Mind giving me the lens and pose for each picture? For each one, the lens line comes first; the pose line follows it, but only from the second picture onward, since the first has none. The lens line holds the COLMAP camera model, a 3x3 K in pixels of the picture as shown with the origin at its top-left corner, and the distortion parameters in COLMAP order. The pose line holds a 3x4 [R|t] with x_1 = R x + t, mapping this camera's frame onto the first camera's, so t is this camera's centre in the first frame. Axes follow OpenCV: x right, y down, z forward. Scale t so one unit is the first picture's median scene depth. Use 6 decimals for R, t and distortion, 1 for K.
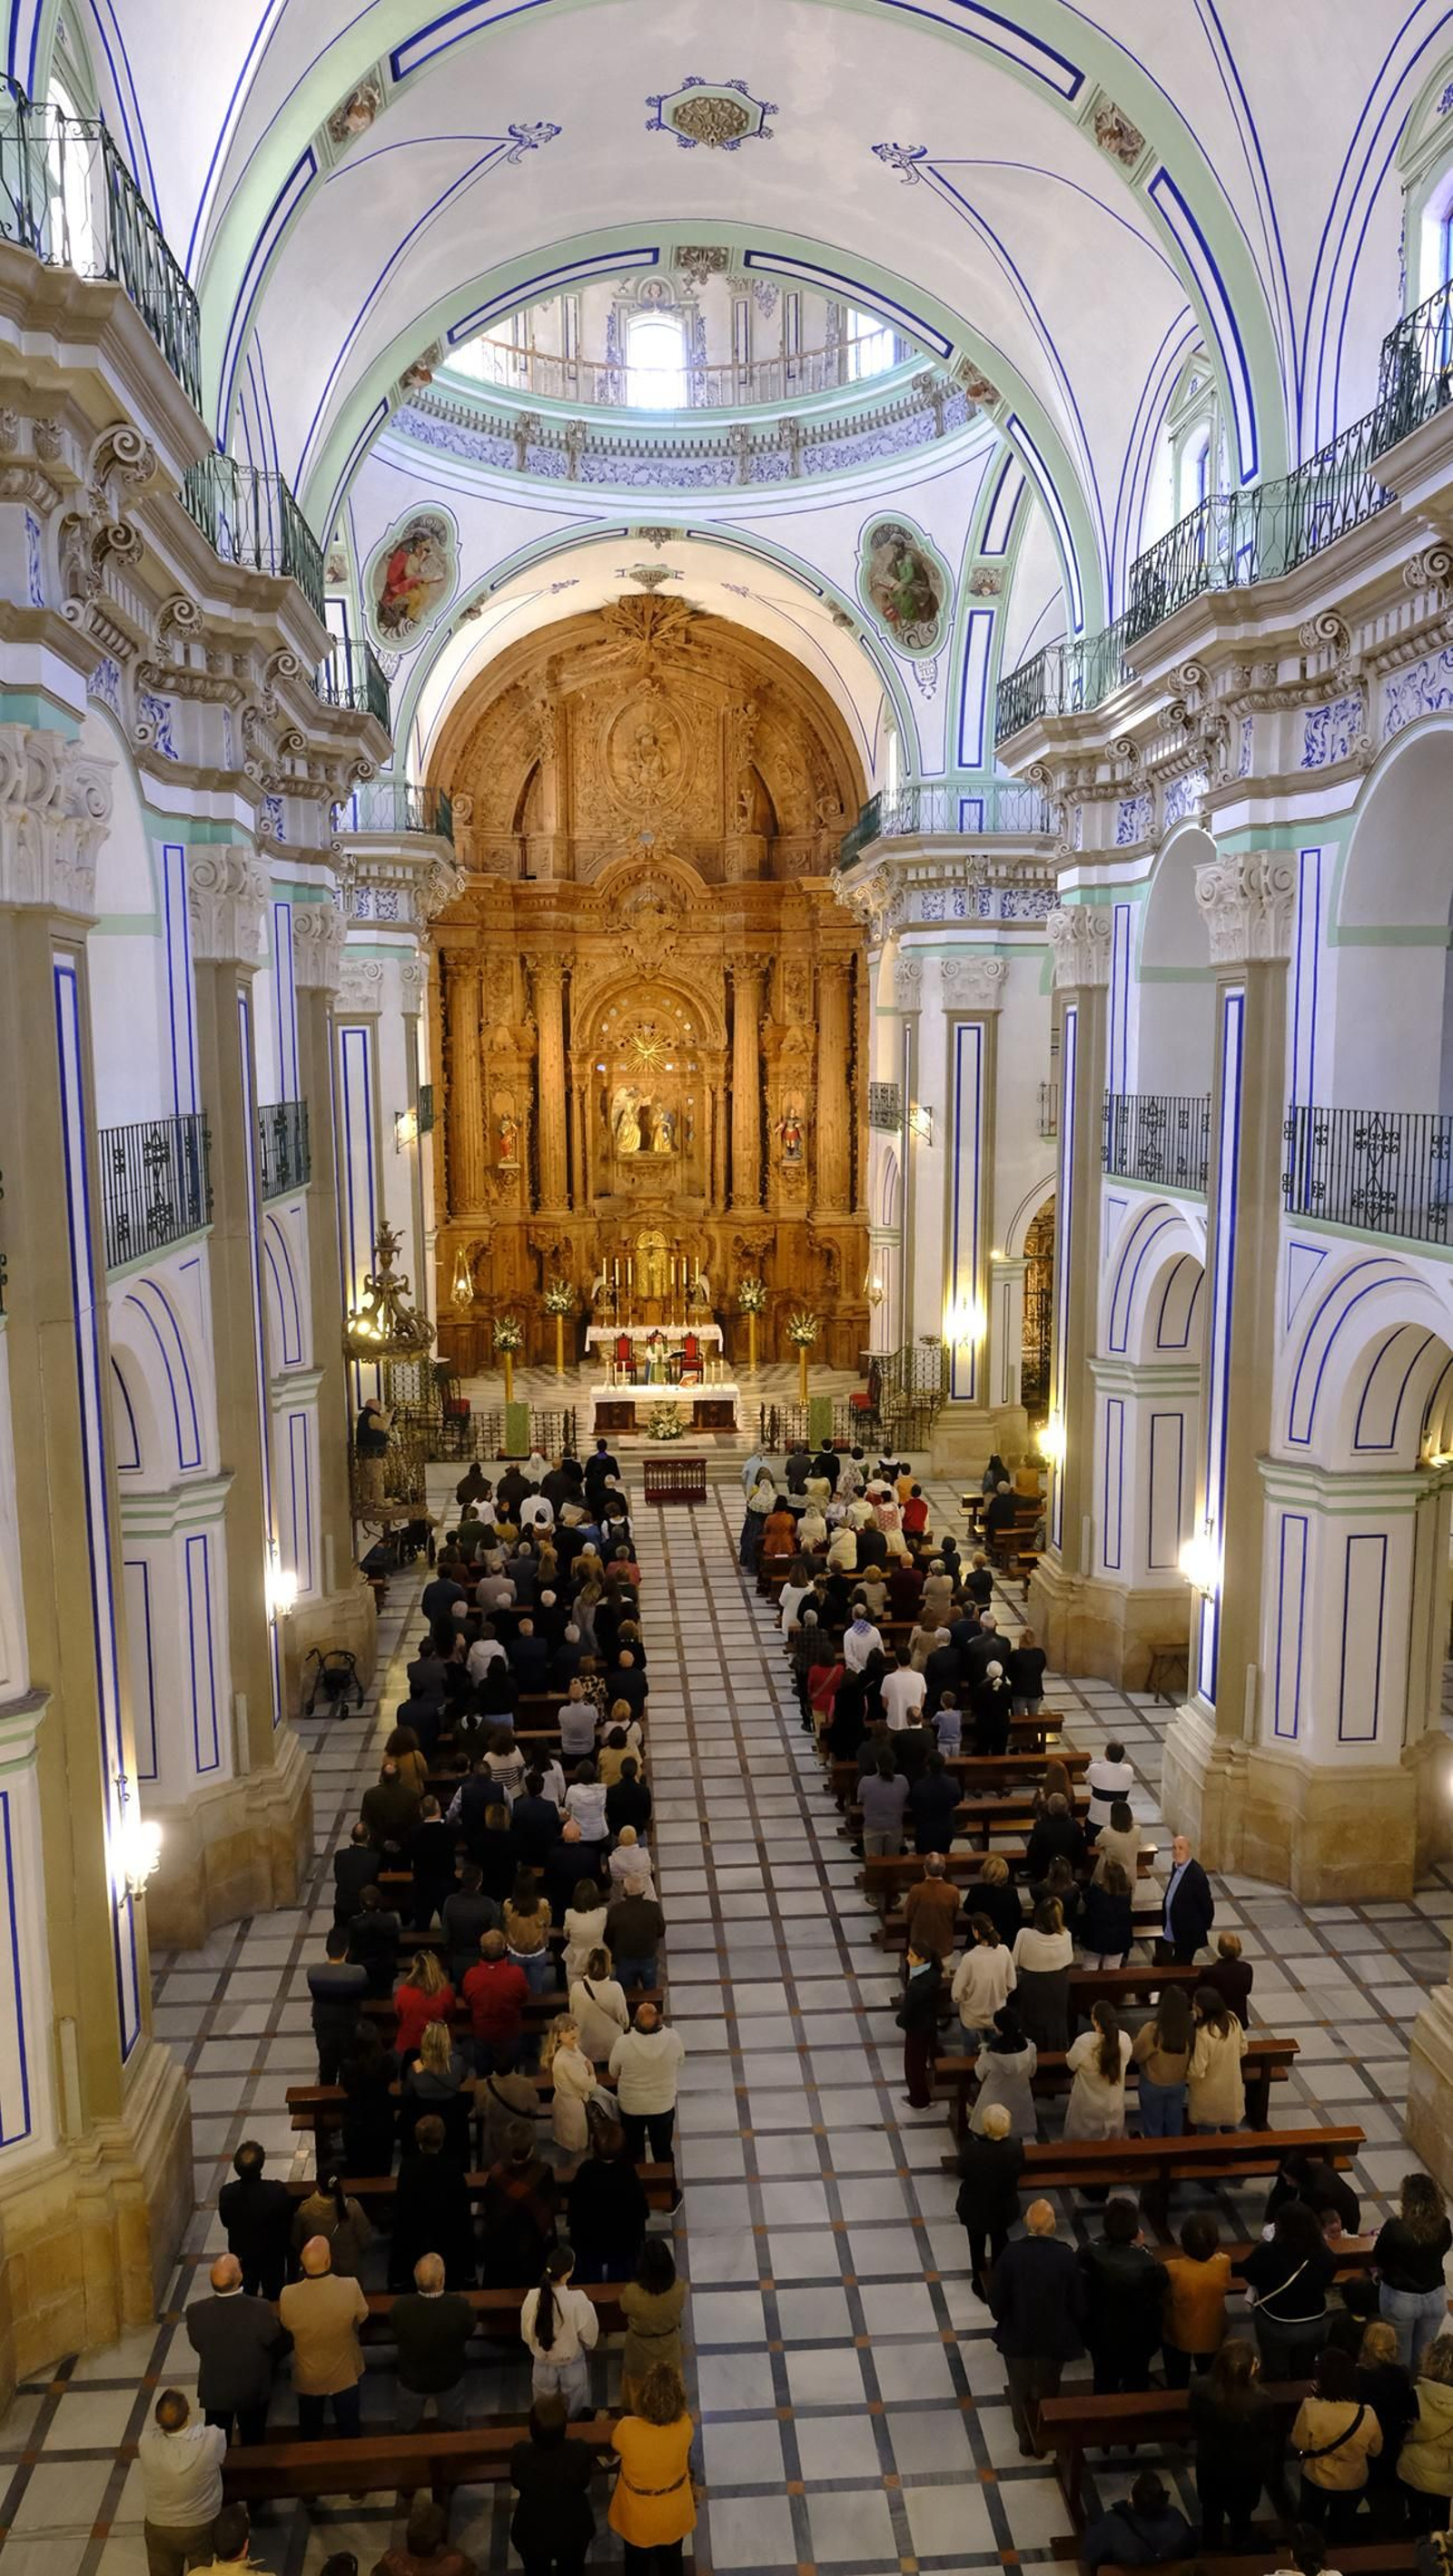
lens RADIAL K [[1731.4, 0, 718.6], [0, 1731.4, 1302.6], [0, 0, 1]] dist [-0.030538, 0.006660]
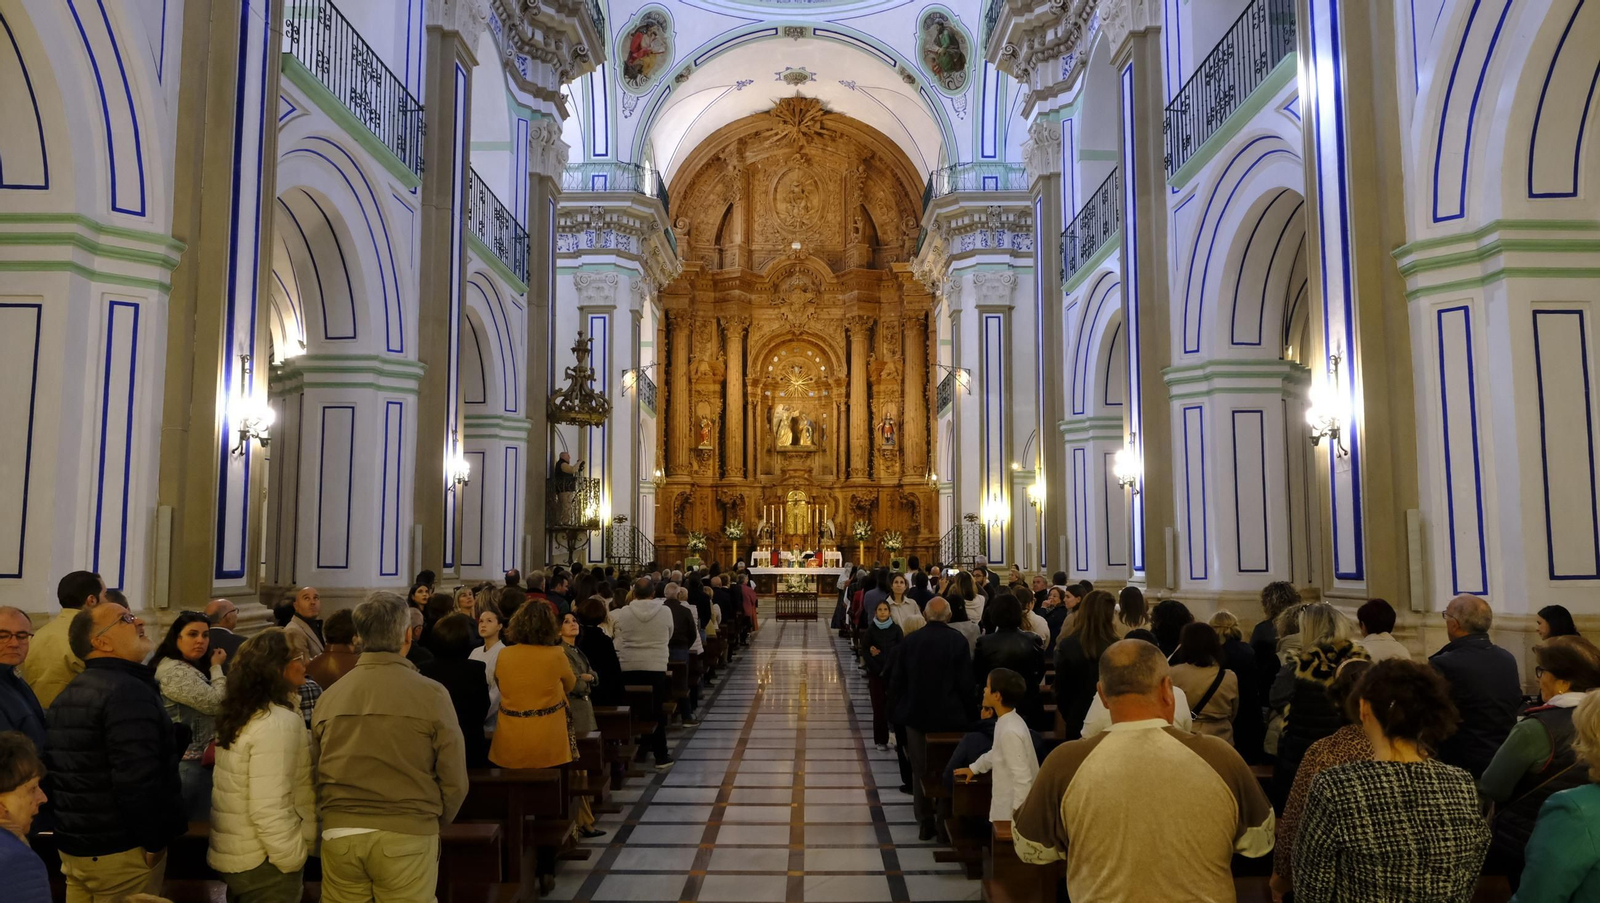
lens RADIAL K [[1075.3, 0, 802.9], [0, 1075.3, 459.5], [0, 0, 1]] dist [-0.030538, 0.006660]
pose [[0.997298, -0.000742, -0.073463, 0.037625], [-0.015578, 0.975074, -0.221331, 0.145579], [0.071796, 0.221878, 0.972428, 0.070765]]
